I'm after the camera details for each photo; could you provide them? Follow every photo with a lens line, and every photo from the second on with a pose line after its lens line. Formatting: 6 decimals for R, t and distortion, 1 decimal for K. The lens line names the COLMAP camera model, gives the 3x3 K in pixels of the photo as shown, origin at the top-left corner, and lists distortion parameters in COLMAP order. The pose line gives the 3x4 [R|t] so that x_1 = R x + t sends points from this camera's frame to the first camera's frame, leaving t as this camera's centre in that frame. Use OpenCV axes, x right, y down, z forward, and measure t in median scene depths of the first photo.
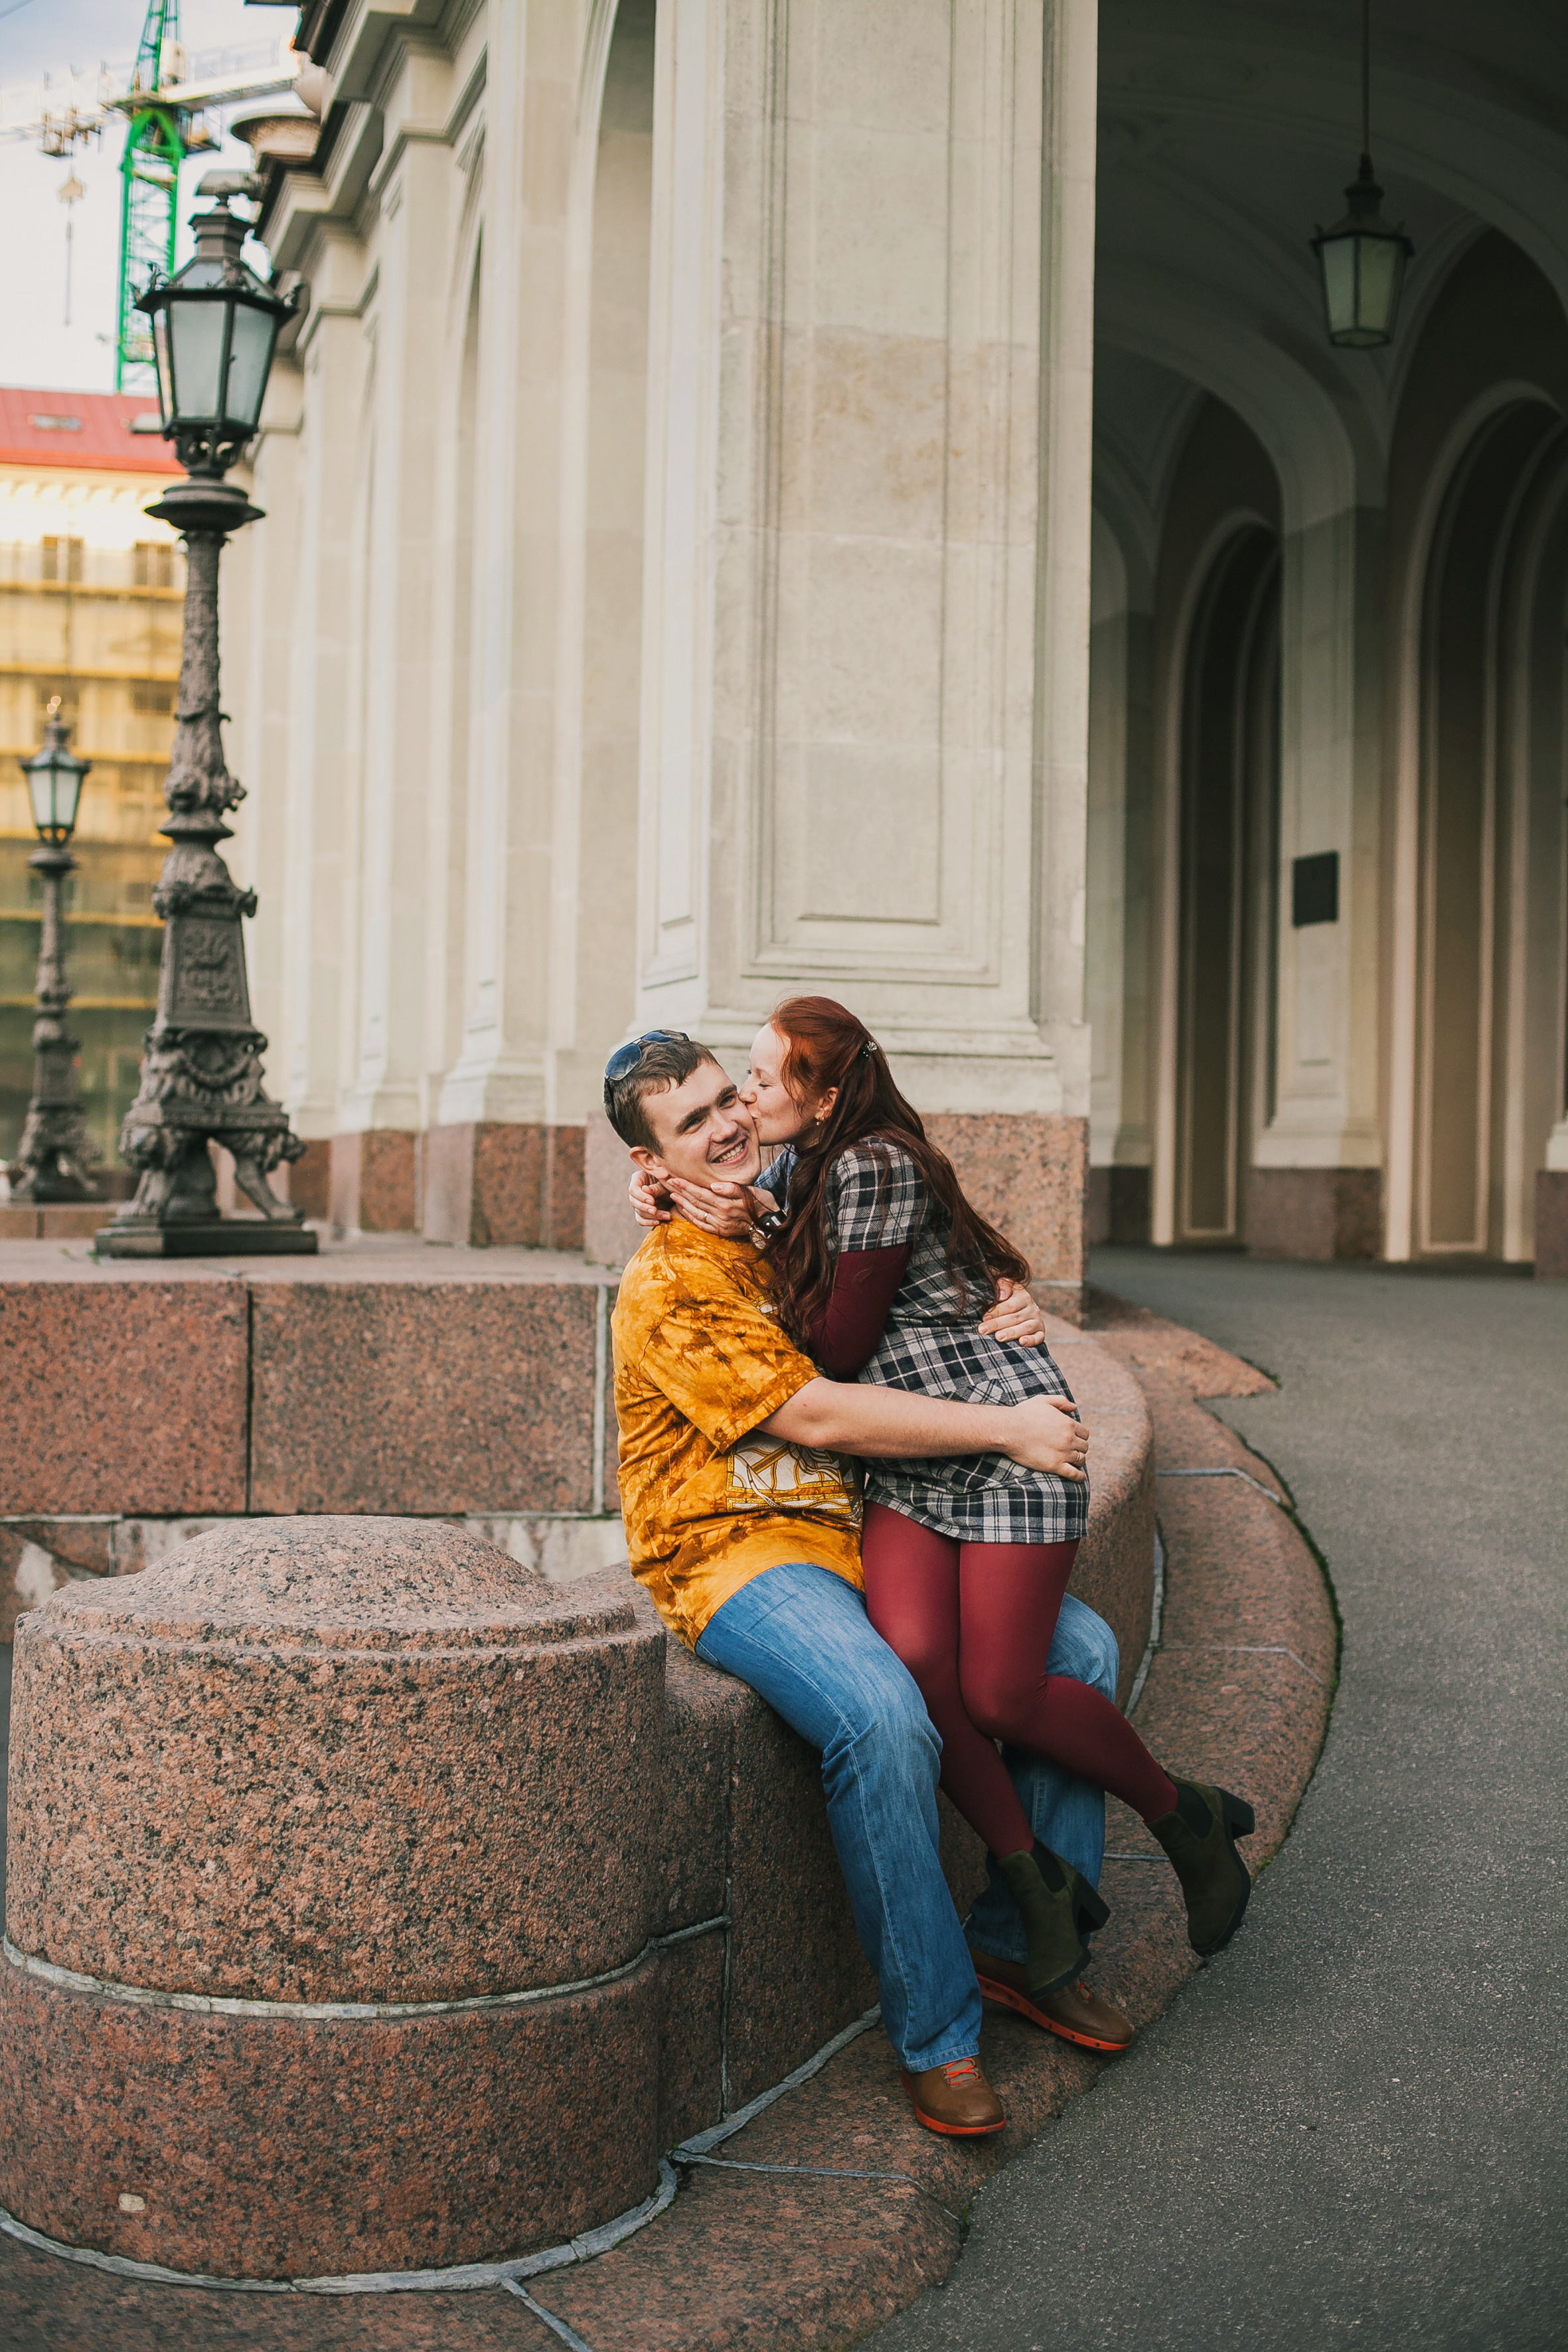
lens RADIAL K [[3314.9, 0, 784.0], [0, 3314.9, 1176.0], [0, 0, 1]] dist [-0.131897, 0.129745]
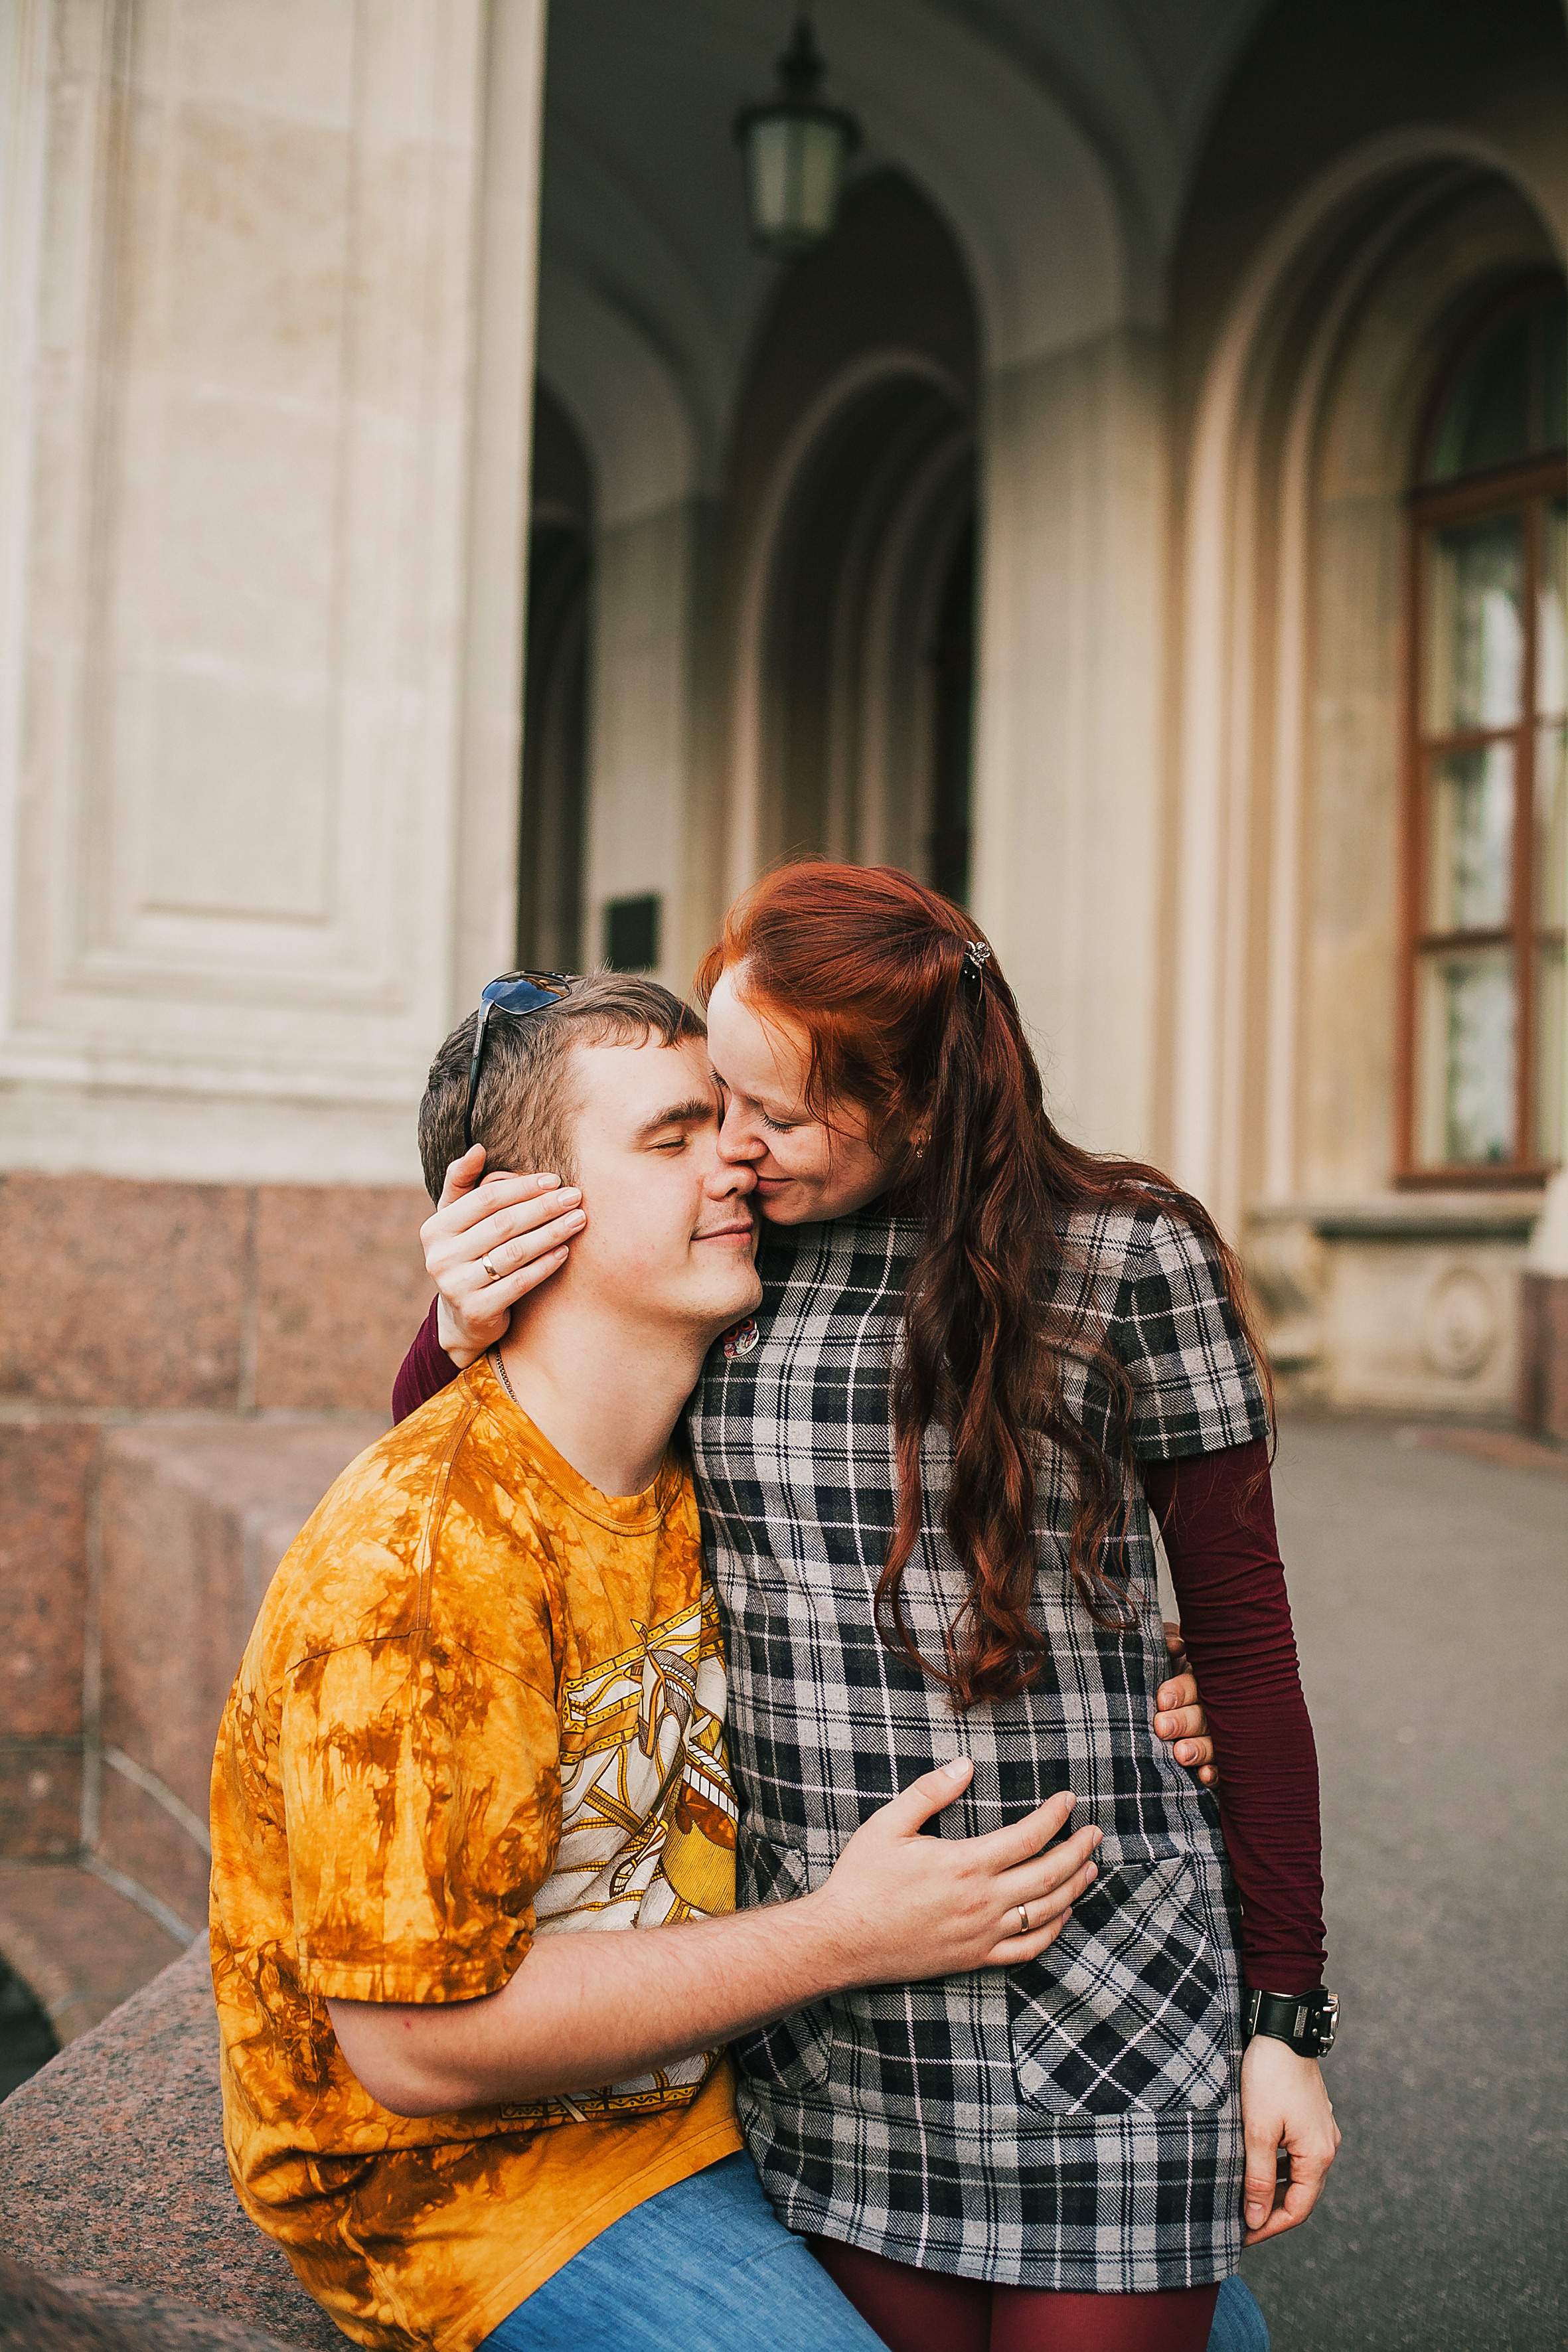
lens RADIAL K [[3314.9, 0, 784.0], [0, 3314.9, 1176.0], [0, 0, 1]] dist [-0.131897, 0.129745]
pose [[0.966197, 0.013713, 0.257439, -0.043036], [-0.007598, 0.999665, -0.024734, -0.002798], [-0.257692, 0.021941, 0.965978, 0.268035]]
